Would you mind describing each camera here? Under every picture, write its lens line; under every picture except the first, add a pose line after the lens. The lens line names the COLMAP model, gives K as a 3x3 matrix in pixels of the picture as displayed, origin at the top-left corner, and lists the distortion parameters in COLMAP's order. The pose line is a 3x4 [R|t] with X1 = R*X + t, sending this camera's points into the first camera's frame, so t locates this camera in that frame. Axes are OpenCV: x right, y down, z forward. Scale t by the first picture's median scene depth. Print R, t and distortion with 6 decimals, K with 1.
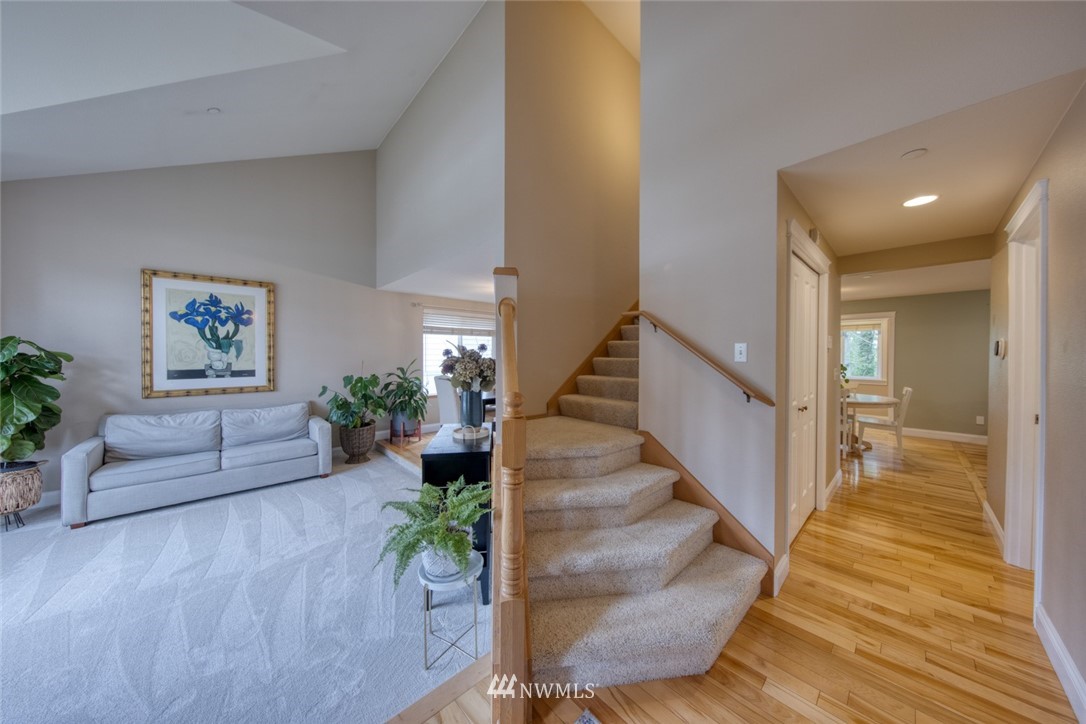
lens RADIAL K [[342.2, 0, 547.5], [0, 342.2, 357.9], [0, 0, 1]] dist [0.000255, -0.002801]
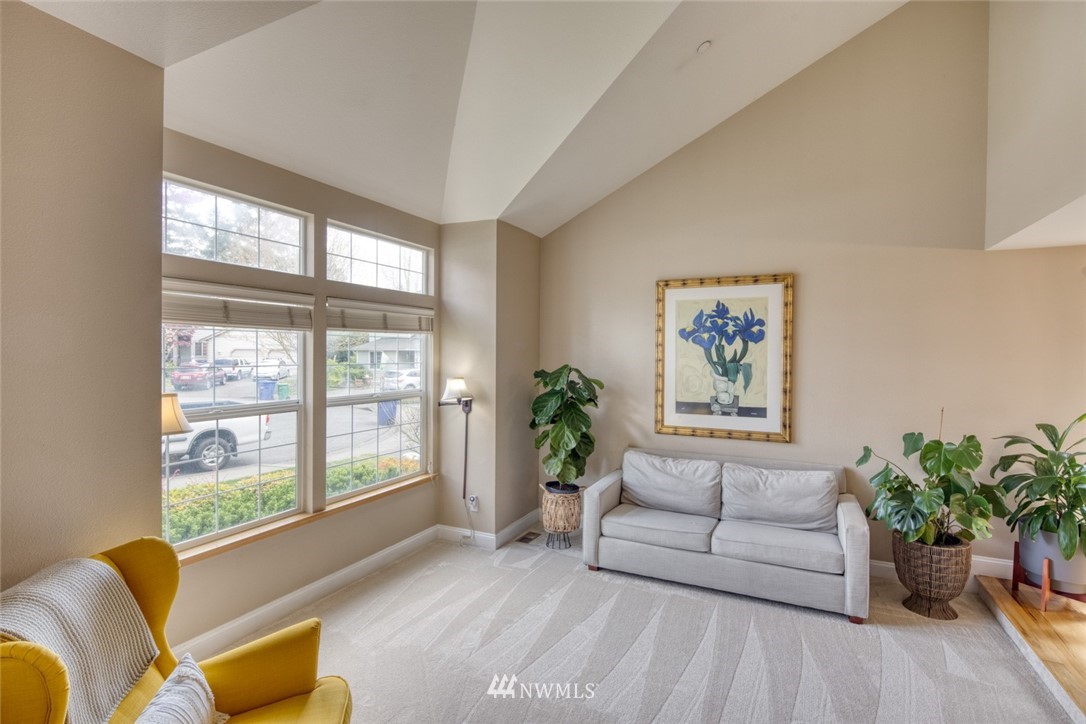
lens RADIAL K [[519.6, 0, 542.5], [0, 519.6, 358.0], [0, 0, 1]] dist [0.002010, -0.006740]
pose [[0.352220, 0.009123, -0.935873, -0.067927], [-0.014685, 0.999883, 0.004221, -0.066935], [0.935802, 0.012257, 0.352313, 0.259188]]
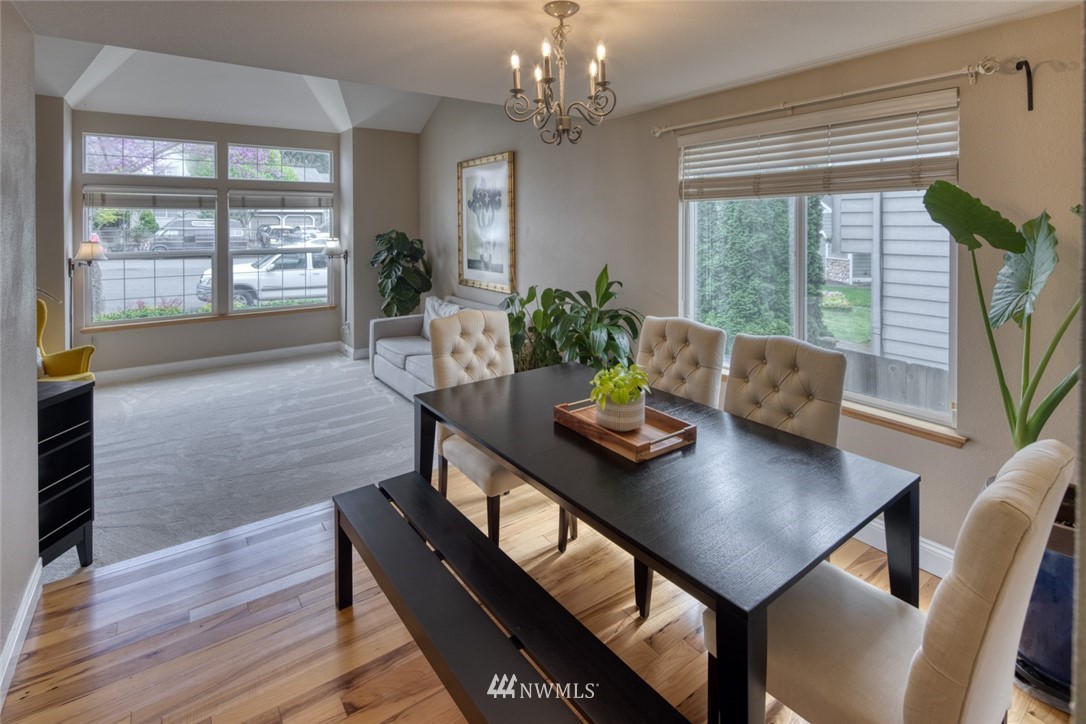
lens RADIAL K [[524.0, 0, 542.3], [0, 524.0, 225.2], [0, 0, 1]] dist [-0.000080, -0.000286]
pose [[-0.132239, -0.000225, -0.991218, 0.379144], [-0.005345, 0.999986, 0.000486, -0.064061], [0.991204, 0.005363, -0.132238, 1.393256]]
